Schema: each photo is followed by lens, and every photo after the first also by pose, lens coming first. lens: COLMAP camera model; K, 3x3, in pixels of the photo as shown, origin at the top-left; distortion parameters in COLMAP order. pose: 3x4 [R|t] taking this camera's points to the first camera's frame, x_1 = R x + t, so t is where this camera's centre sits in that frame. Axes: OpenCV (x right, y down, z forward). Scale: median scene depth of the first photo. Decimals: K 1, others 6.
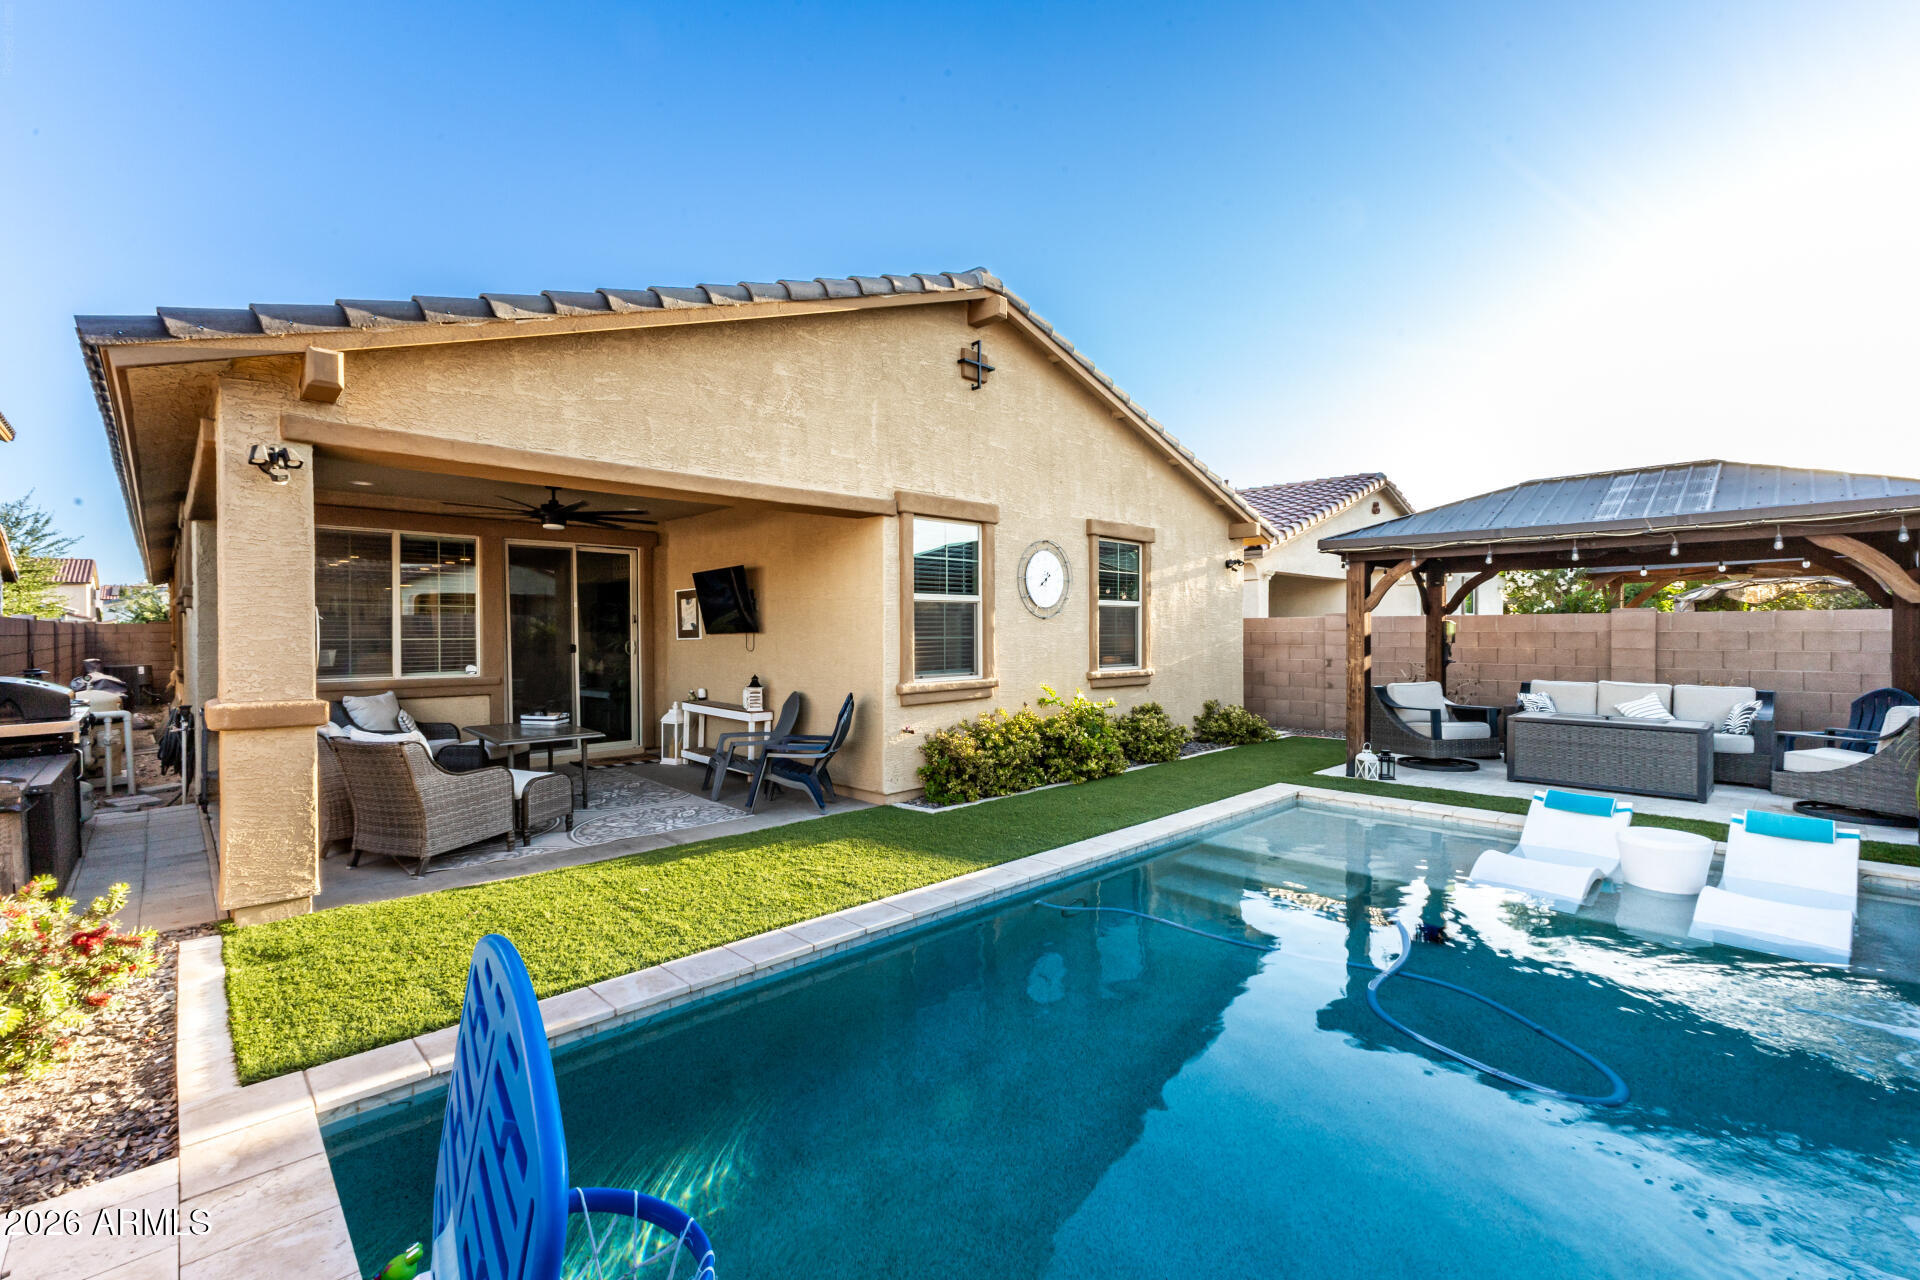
lens RADIAL K [[824.8, 0, 959.6], [0, 824.8, 636.3], [0, 0, 1]] dist [0.009266, -0.001053]
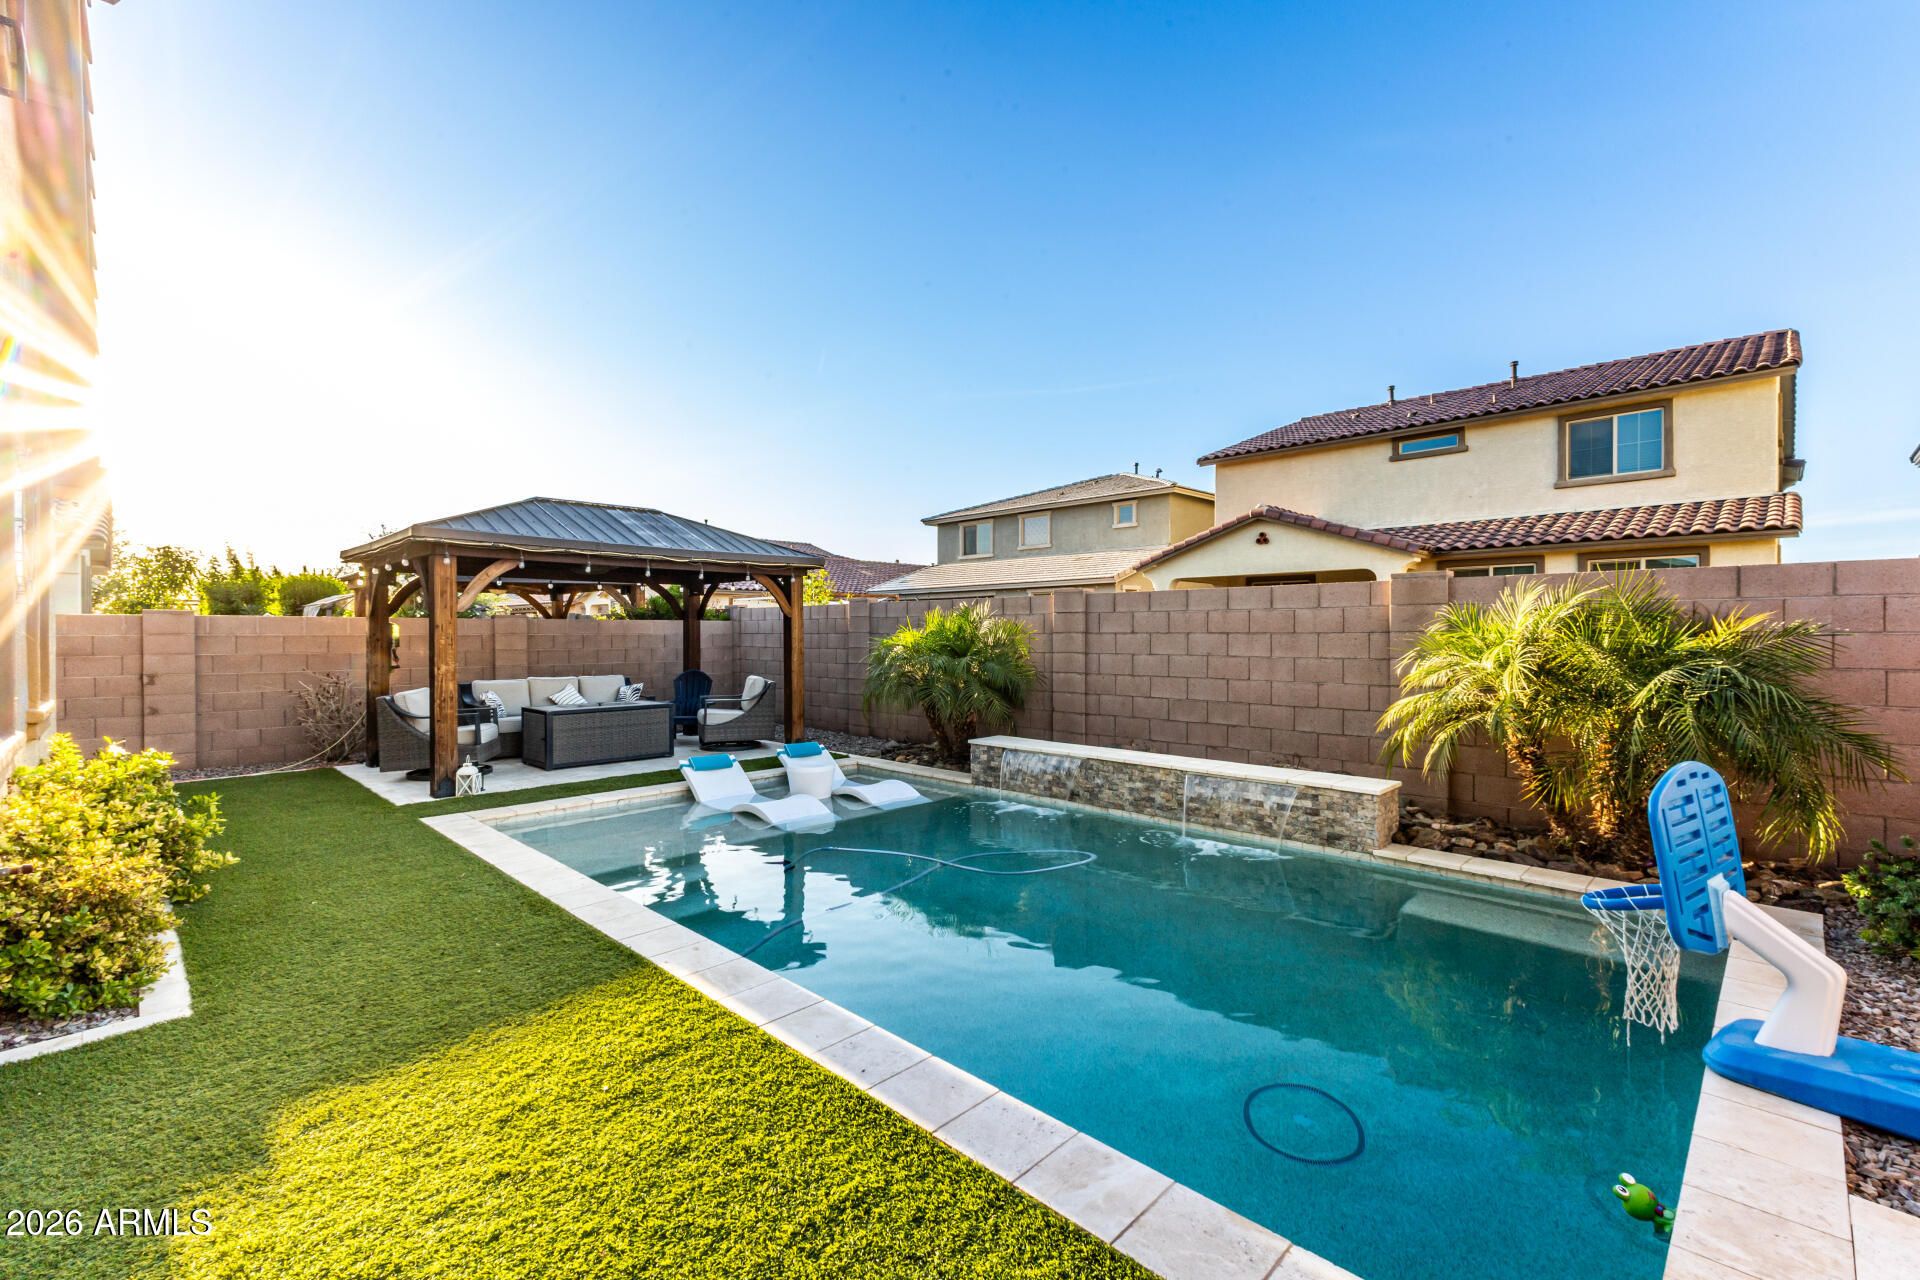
lens RADIAL K [[824.8, 0, 959.6], [0, 824.8, 636.3], [0, 0, 1]] dist [0.009266, -0.001053]
pose [[-0.027125, -0.000647, 0.999632, -0.440321], [0.009890, 0.999951, 0.000915, 0.001823], [-0.999583, 0.009911, -0.027117, 0.482544]]
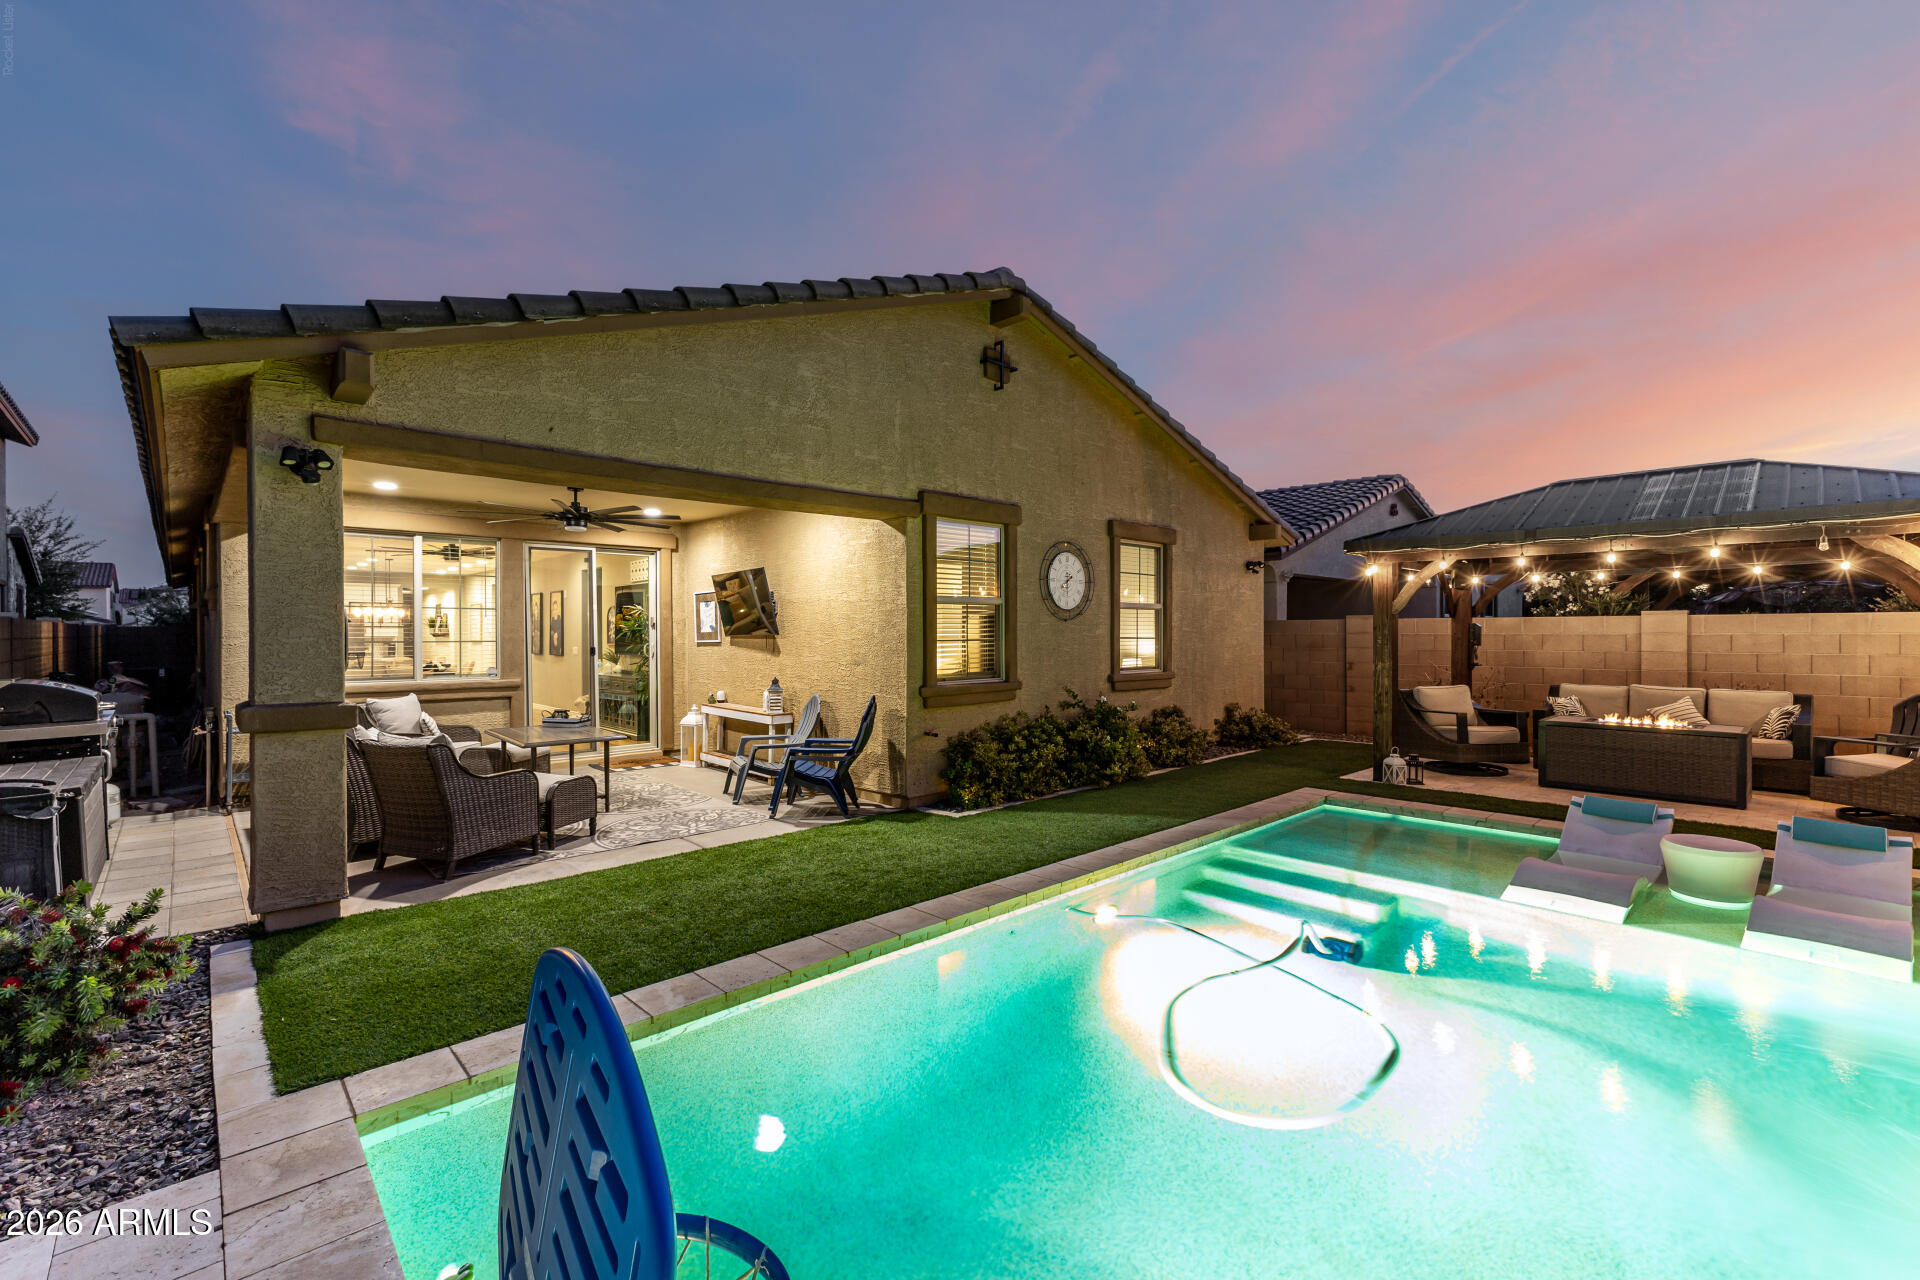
lens RADIAL K [[824.8, 0, 959.6], [0, 824.8, 636.3], [0, 0, 1]] dist [0.009266, -0.001053]
pose [[0.999939, 0.000078, -0.011055, -0.015534], [-0.000112, 0.999995, -0.003081, 0.000063], [0.011055, 0.003082, 0.999934, 0.007515]]
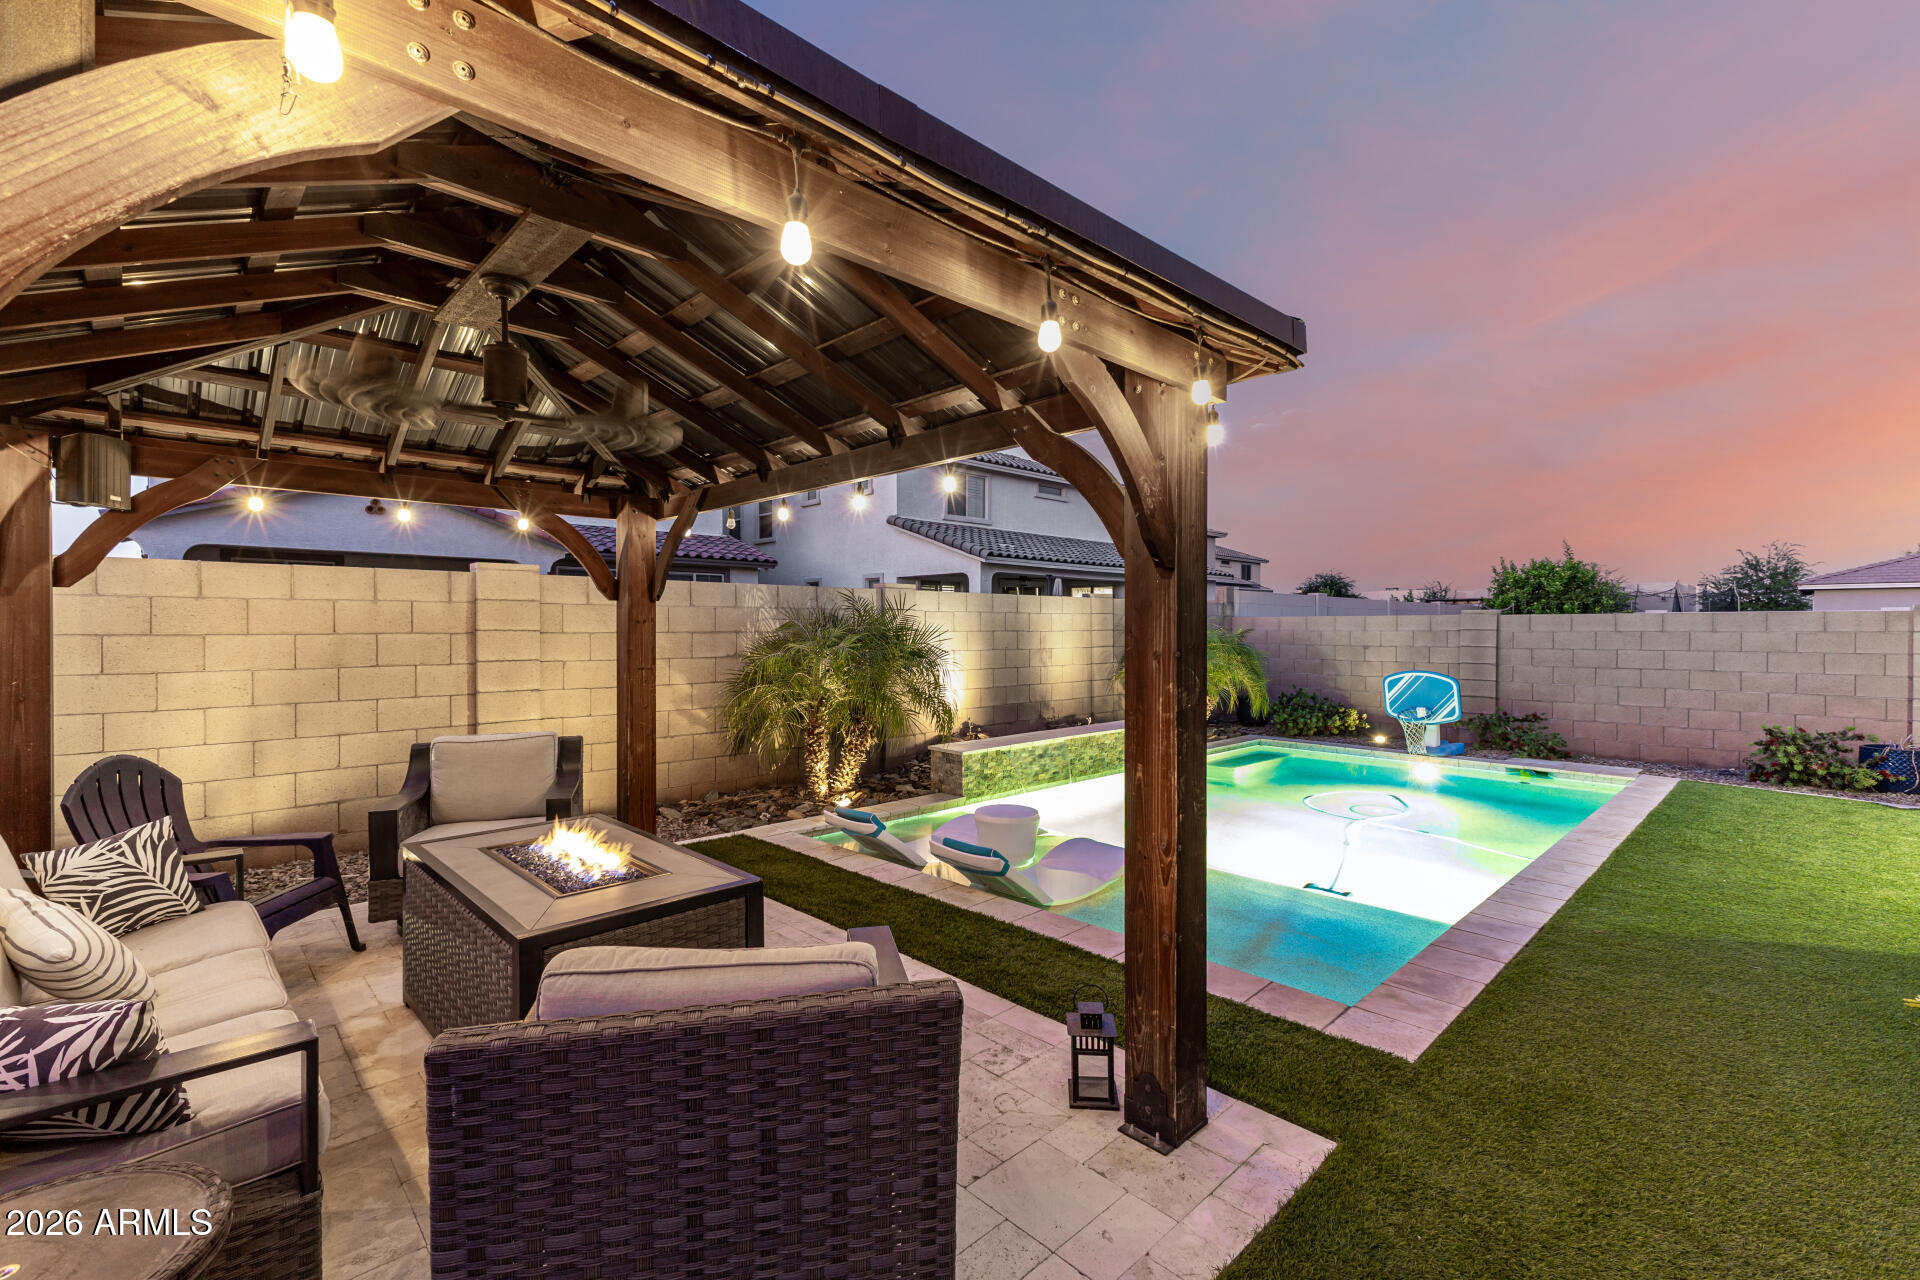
lens RADIAL K [[824.8, 0, 959.6], [0, 824.8, 636.3], [0, 0, 1]] dist [0.009266, -0.001053]
pose [[-0.999996, 0.002474, 0.001416, 0.575019], [0.002501, 0.999815, 0.019074, -0.013317], [-0.001368, 0.019077, -0.999817, 1.344038]]
